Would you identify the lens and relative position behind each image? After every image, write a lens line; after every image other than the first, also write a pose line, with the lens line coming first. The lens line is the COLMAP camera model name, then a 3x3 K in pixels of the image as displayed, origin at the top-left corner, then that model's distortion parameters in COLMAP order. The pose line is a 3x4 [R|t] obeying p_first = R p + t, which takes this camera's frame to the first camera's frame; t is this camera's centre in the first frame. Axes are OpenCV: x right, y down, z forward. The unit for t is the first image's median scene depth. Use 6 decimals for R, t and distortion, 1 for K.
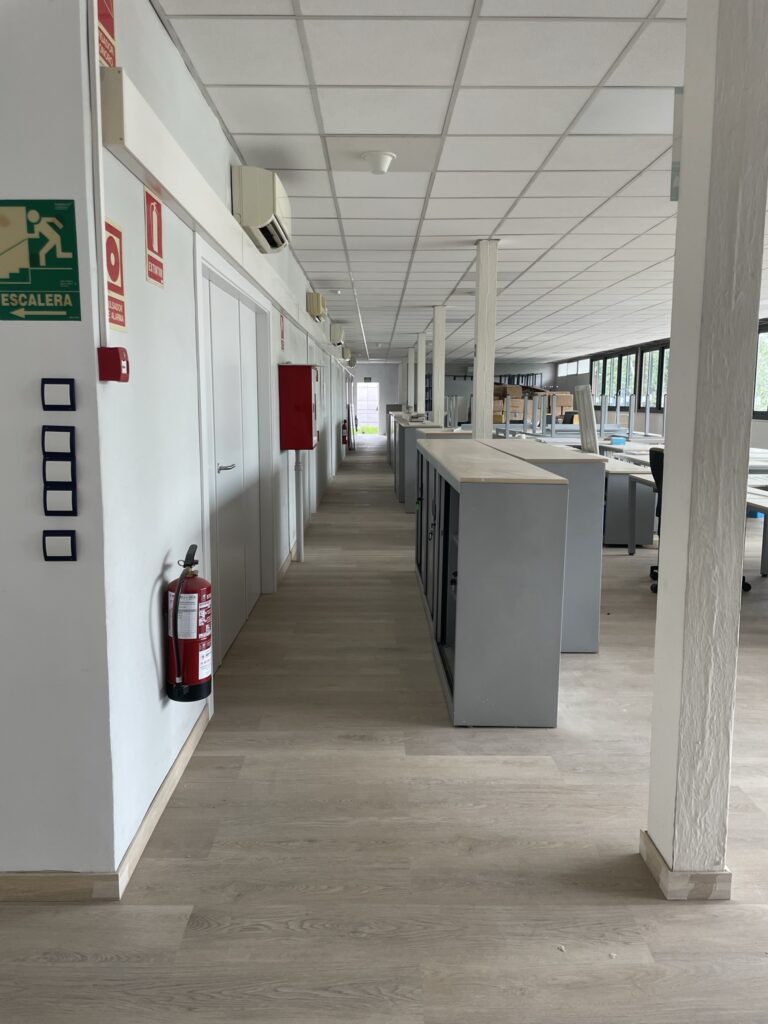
lens RADIAL K [[777.4, 0, 381.1], [0, 777.4, 510.1], [0, 0, 1]] dist [0.102725, -0.135474]
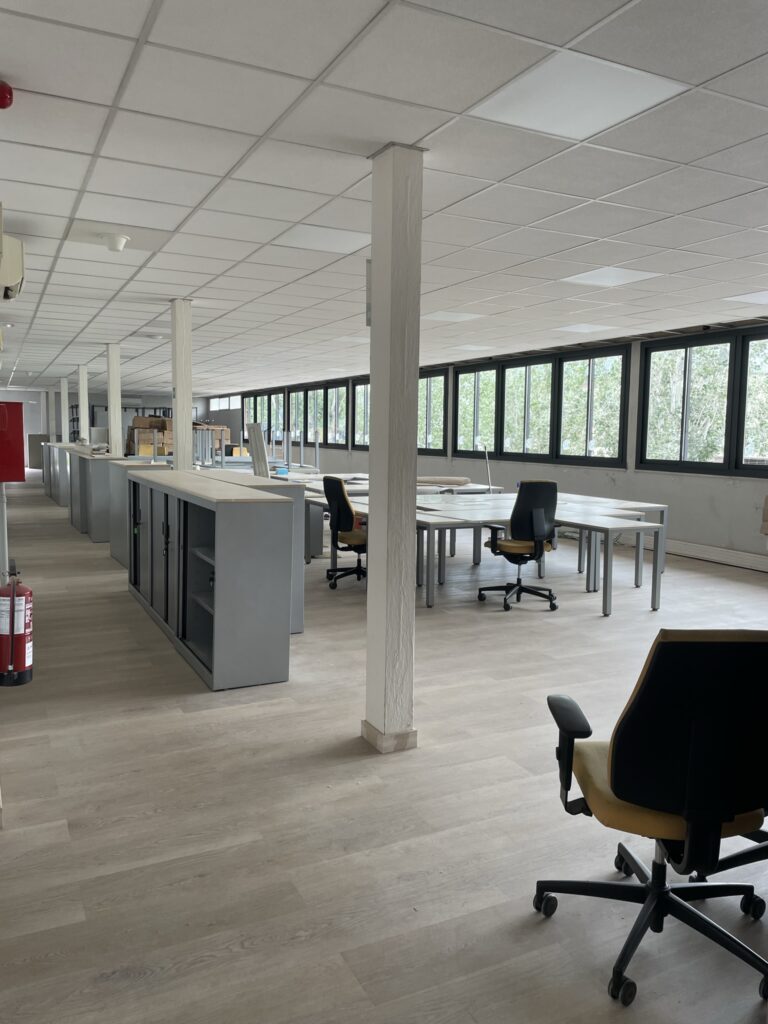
lens RADIAL K [[778.0, 0, 383.5], [0, 778.0, 536.6], [0, 0, 1]] dist [0.114637, -0.132183]
pose [[0.898916, -0.049926, 0.435266, -0.232841], [0.052474, 0.998603, 0.006172, 0.030031], [-0.434966, 0.017292, 0.900281, -0.335536]]
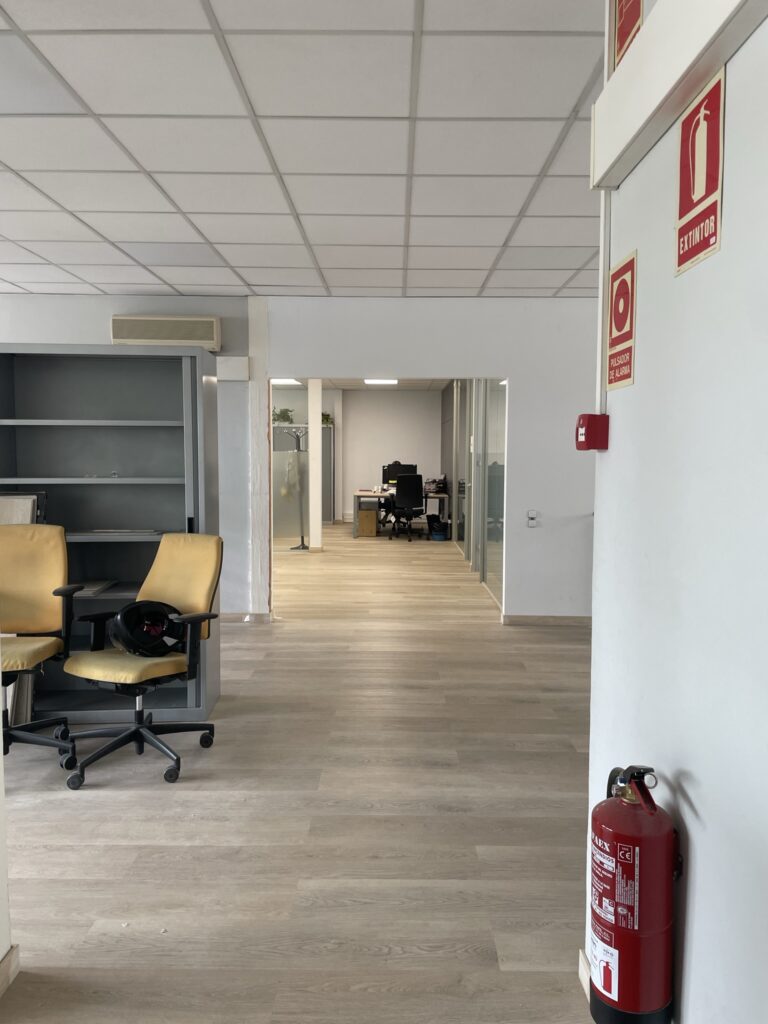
lens RADIAL K [[777.4, 0, 381.1], [0, 777.4, 510.1], [0, 0, 1]] dist [0.102725, -0.135474]
pose [[-0.999687, -0.009271, 0.023217, -0.076619], [-0.003924, 0.975368, 0.220550, -0.210052], [-0.024690, 0.220390, -0.975099, 1.361514]]
